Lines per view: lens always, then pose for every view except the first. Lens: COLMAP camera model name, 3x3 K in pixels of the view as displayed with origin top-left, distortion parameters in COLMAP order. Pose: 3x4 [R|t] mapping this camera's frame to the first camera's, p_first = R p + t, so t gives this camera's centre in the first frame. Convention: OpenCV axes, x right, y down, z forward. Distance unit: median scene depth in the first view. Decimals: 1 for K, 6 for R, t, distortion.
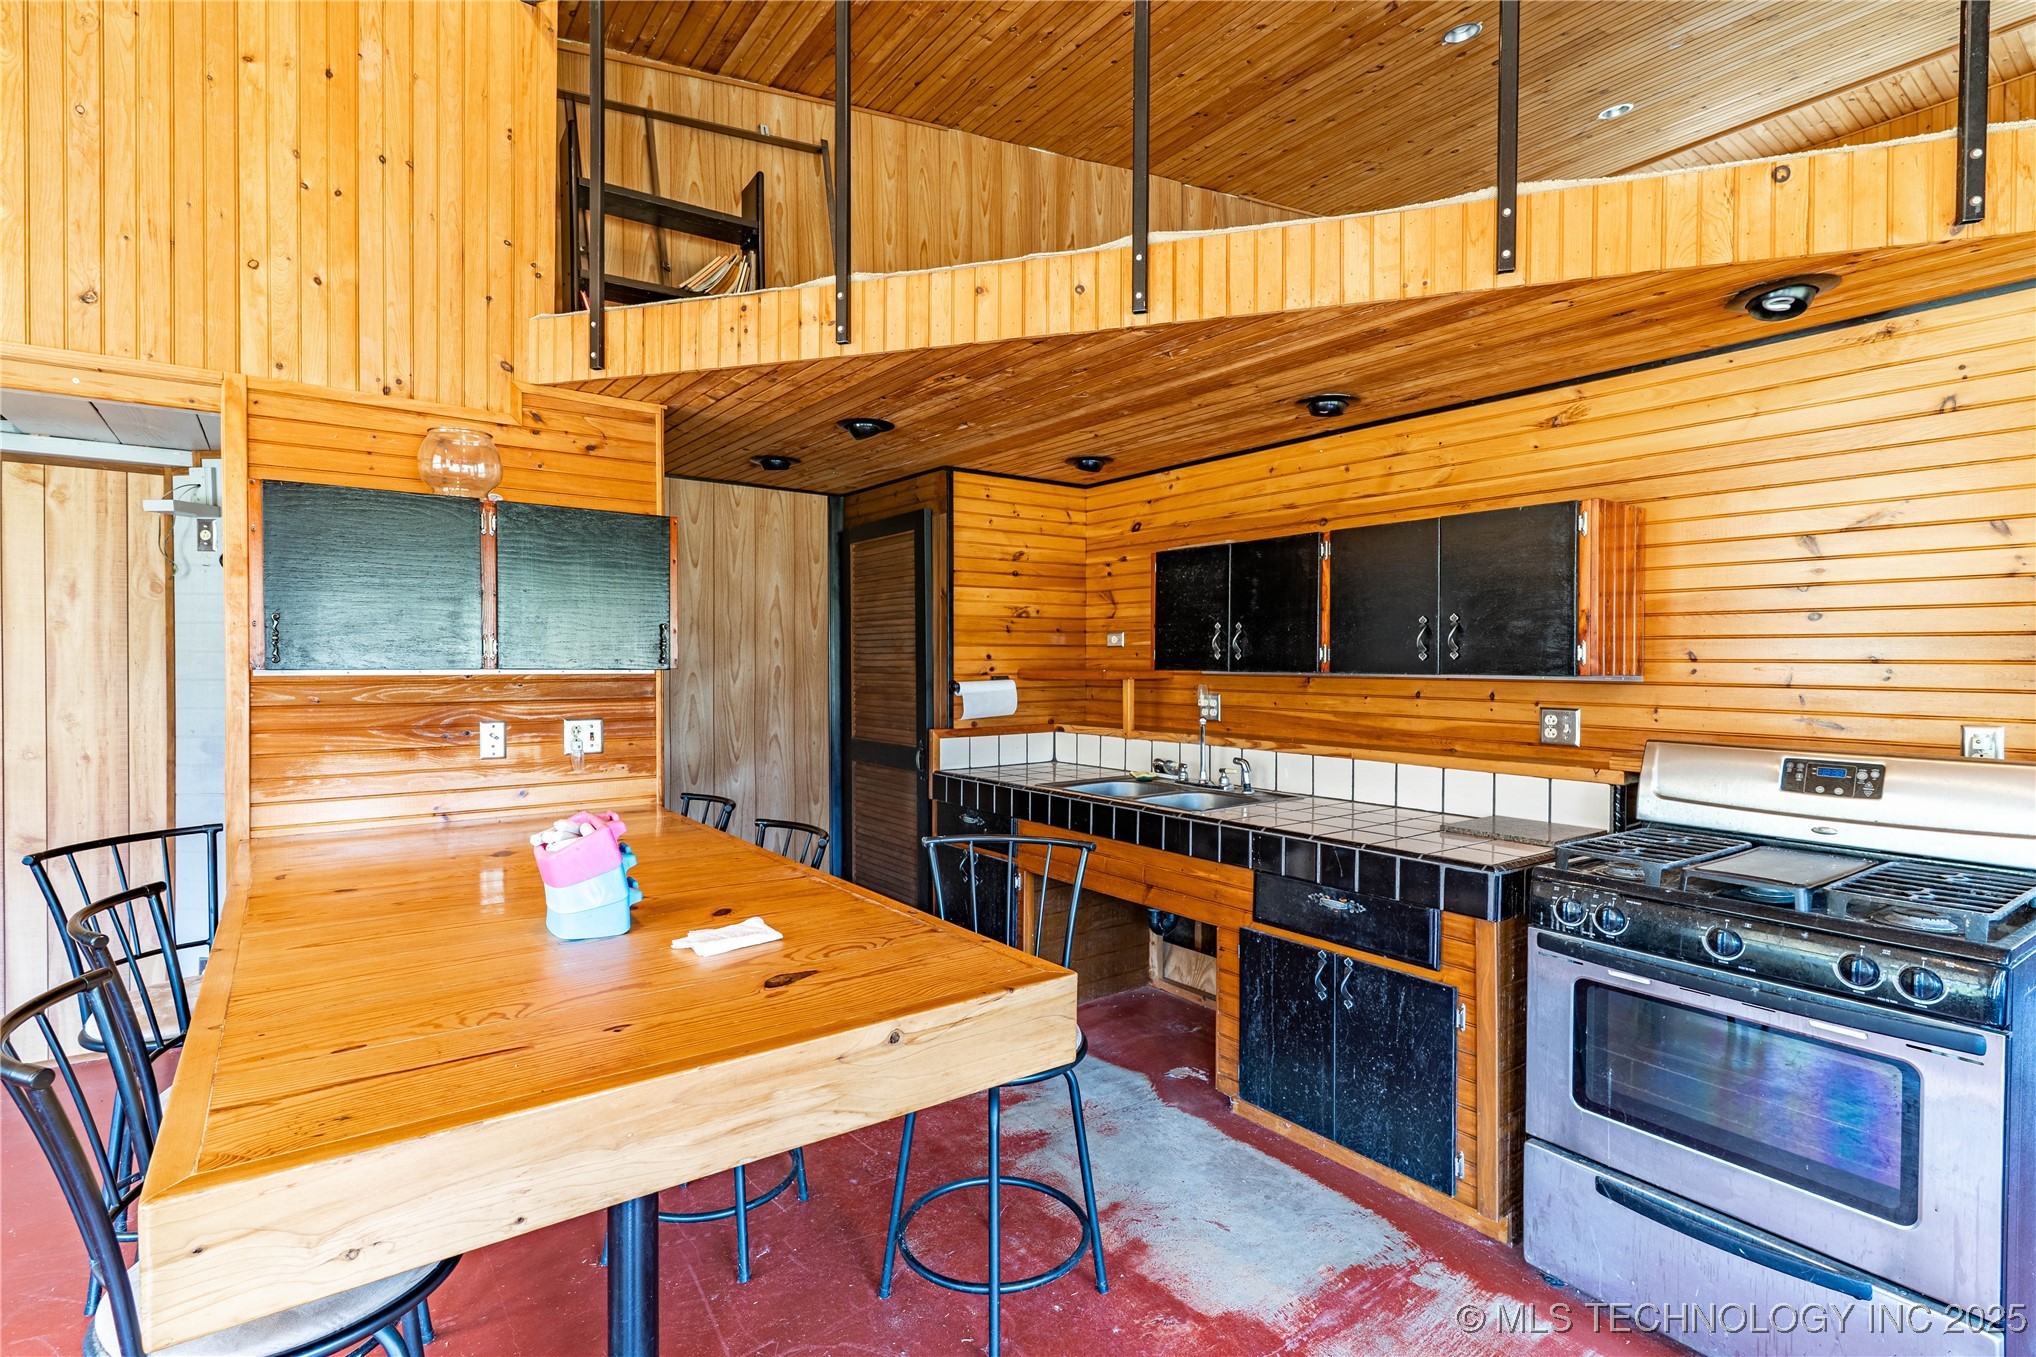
lens RADIAL K [[963.9, 0, 1018.0], [0, 963.9, 678.5], [0, 0, 1]] dist [0.003151, -0.000899]
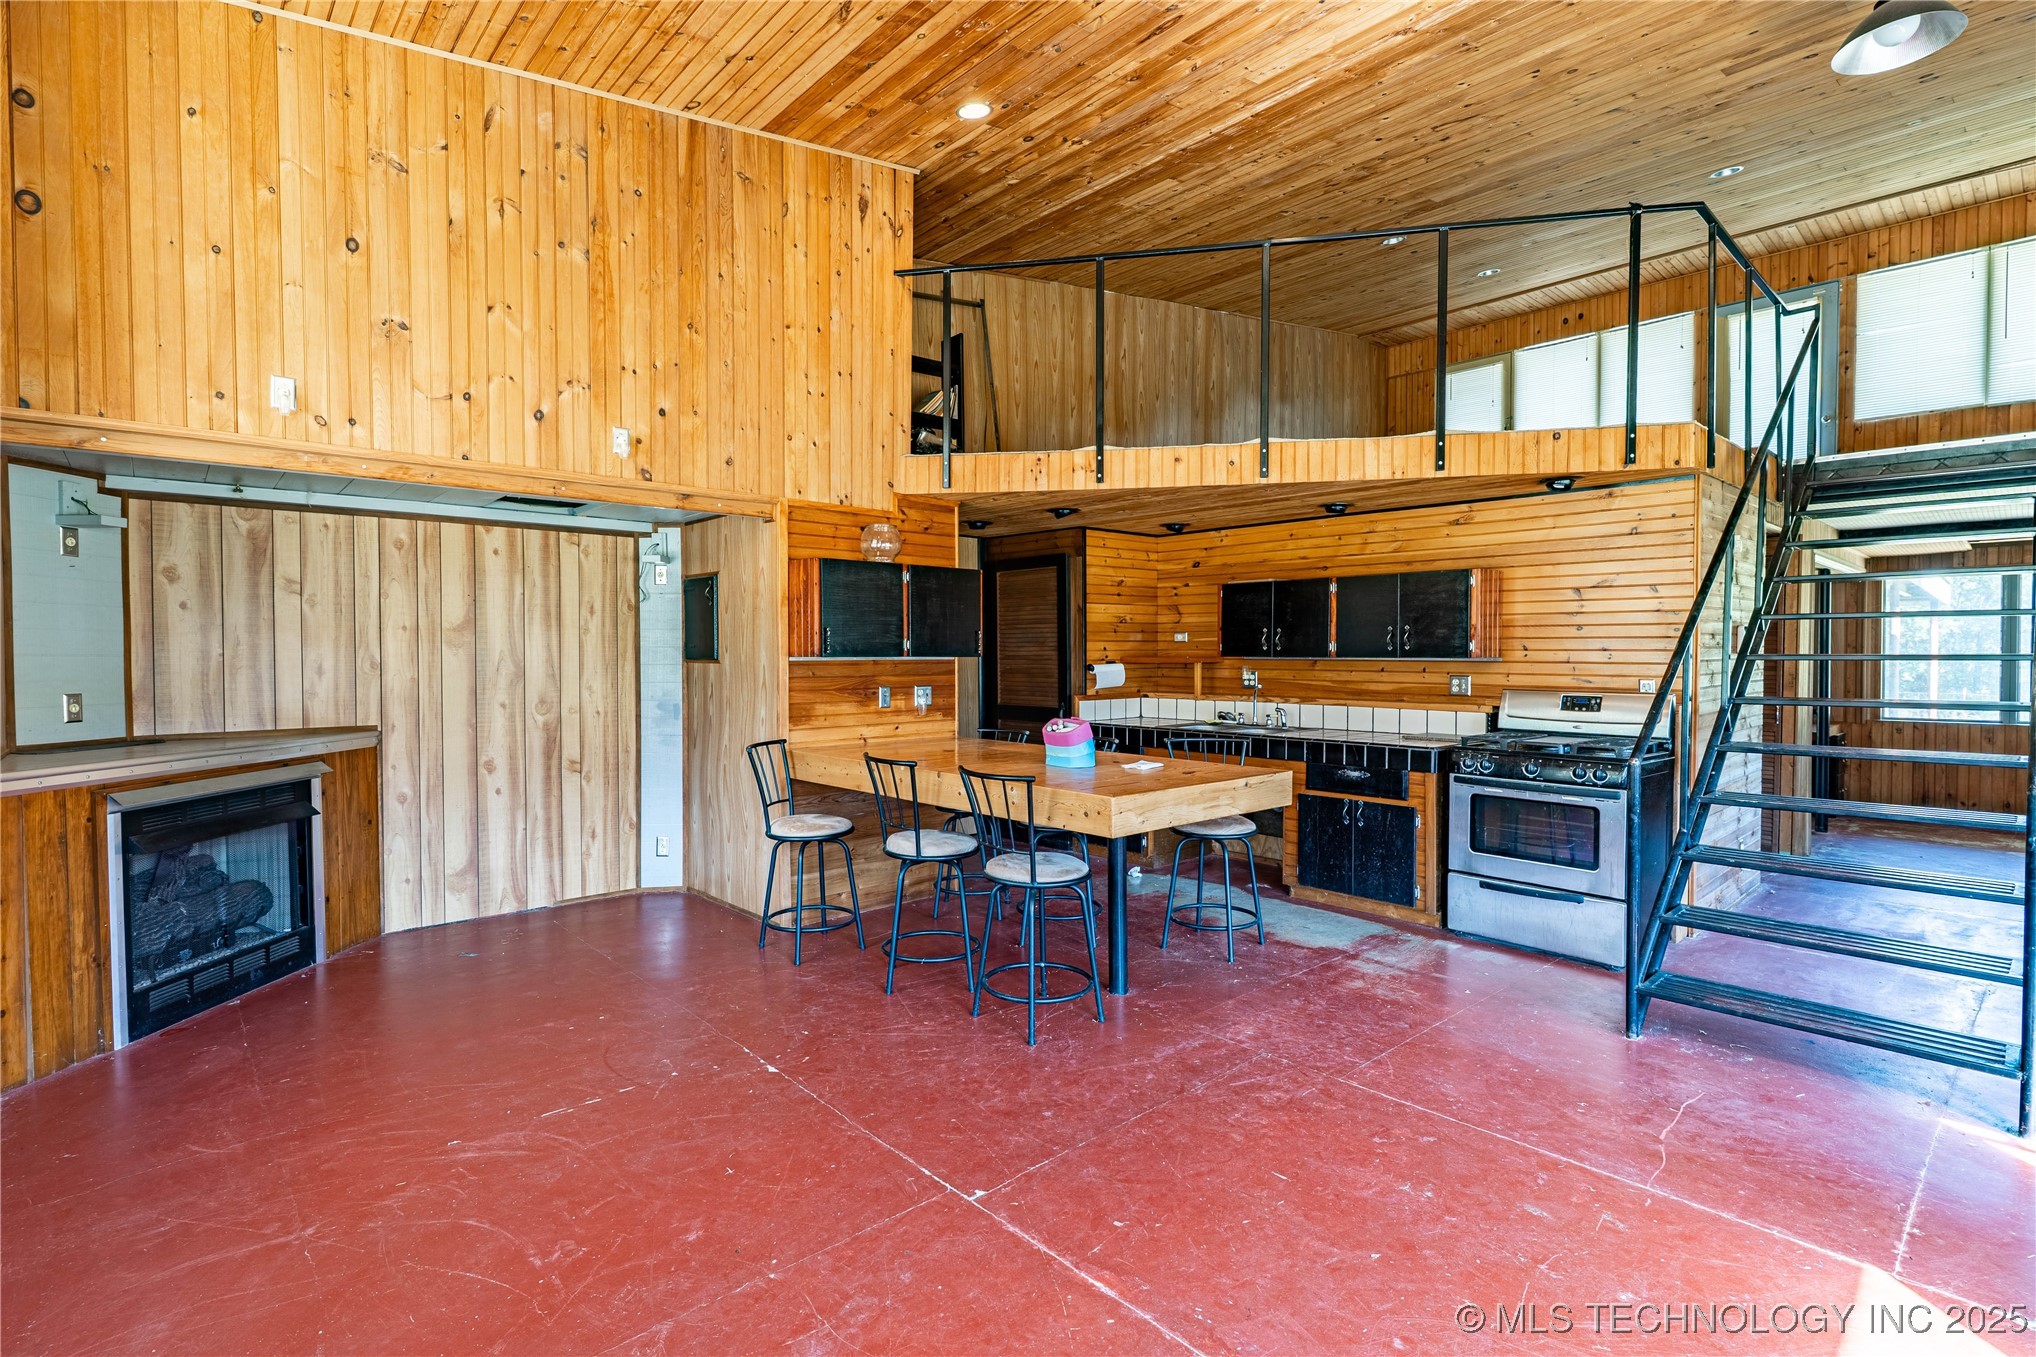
lens RADIAL K [[963.9, 0, 1018.0], [0, 963.9, 678.5], [0, 0, 1]] dist [0.003151, -0.000899]
pose [[0.995043, -0.005970, 0.099263, -0.487053], [0.004980, 0.999935, 0.010220, 0.013346], [-0.099317, -0.009675, 0.995009, -0.791698]]
